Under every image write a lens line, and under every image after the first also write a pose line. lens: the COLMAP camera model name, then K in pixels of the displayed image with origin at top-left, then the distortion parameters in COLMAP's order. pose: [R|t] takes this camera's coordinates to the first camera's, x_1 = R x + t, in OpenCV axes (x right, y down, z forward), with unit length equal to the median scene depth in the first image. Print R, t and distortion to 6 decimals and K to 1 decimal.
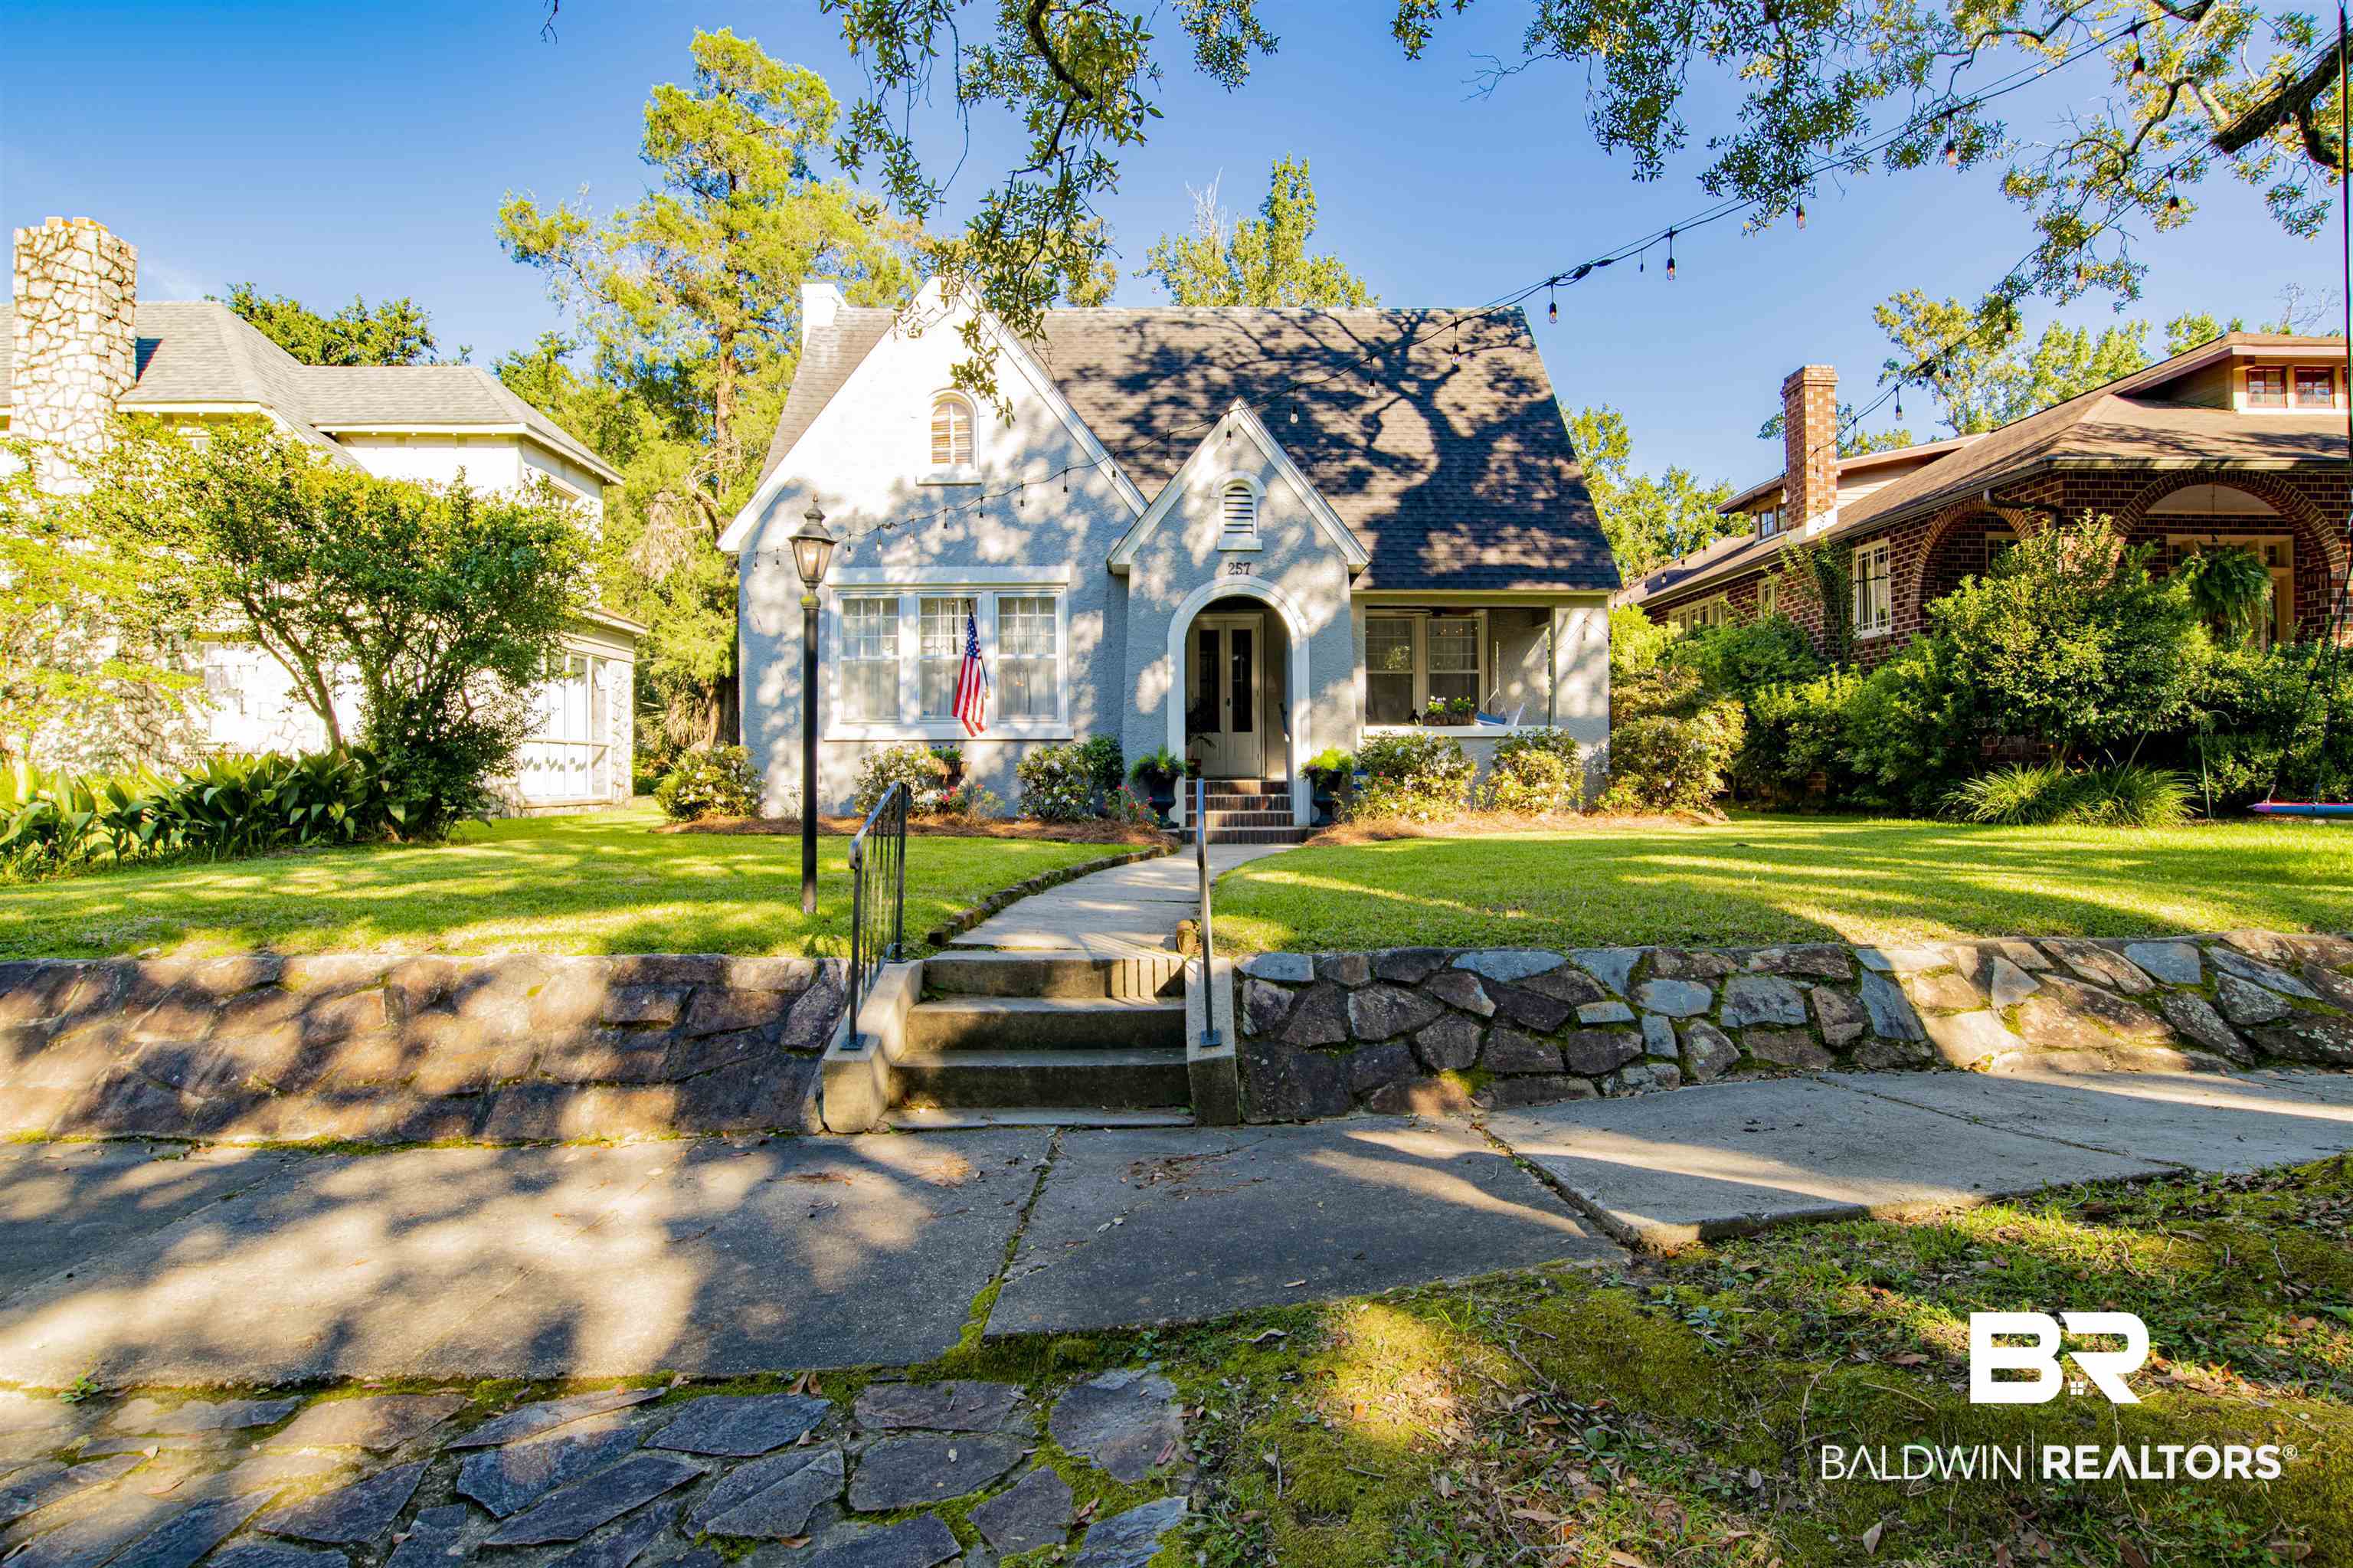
lens RADIAL K [[1193.3, 0, 1187.9], [0, 1193.3, 776.9], [0, 0, 1]] dist [-0.075171, 0.035963]
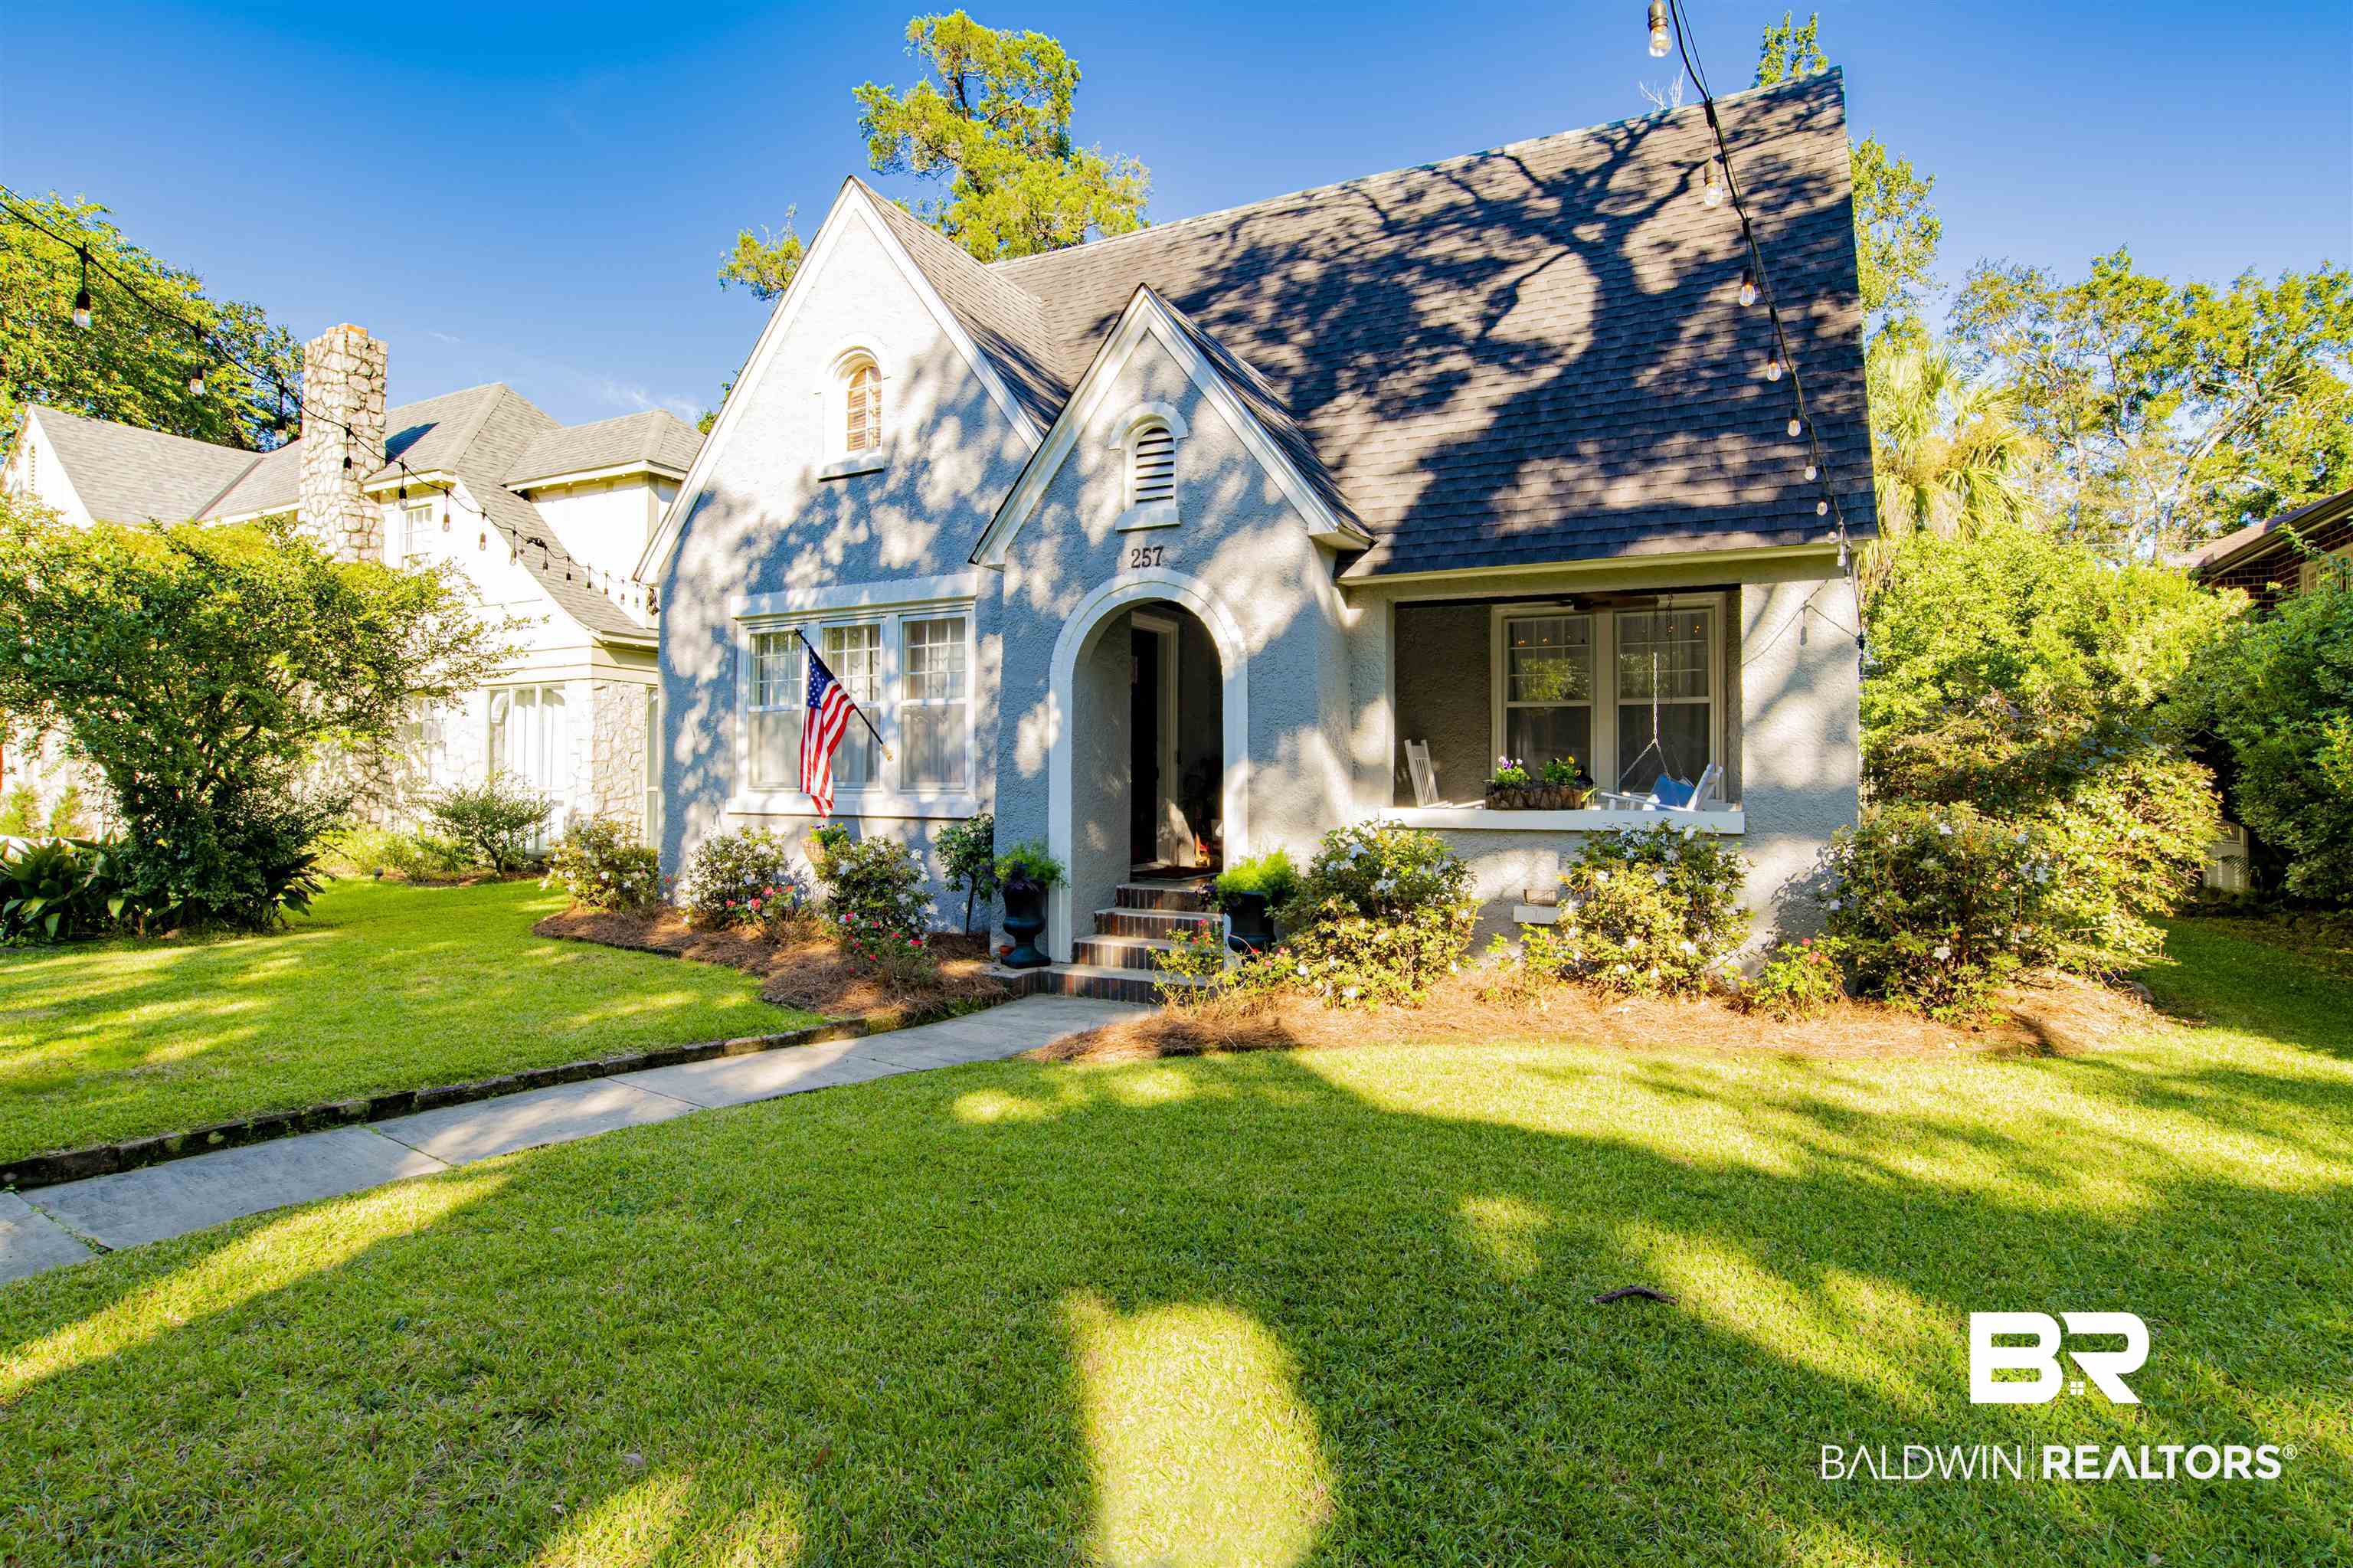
lens RADIAL K [[1193.3, 0, 1187.9], [0, 1193.3, 776.9], [0, 0, 1]] dist [-0.075171, 0.035963]
pose [[0.885468, 0.006800, -0.464650, 0.322056], [-0.008824, 0.999959, -0.002182, -0.052775], [0.464616, 0.006032, 0.885492, 0.421706]]
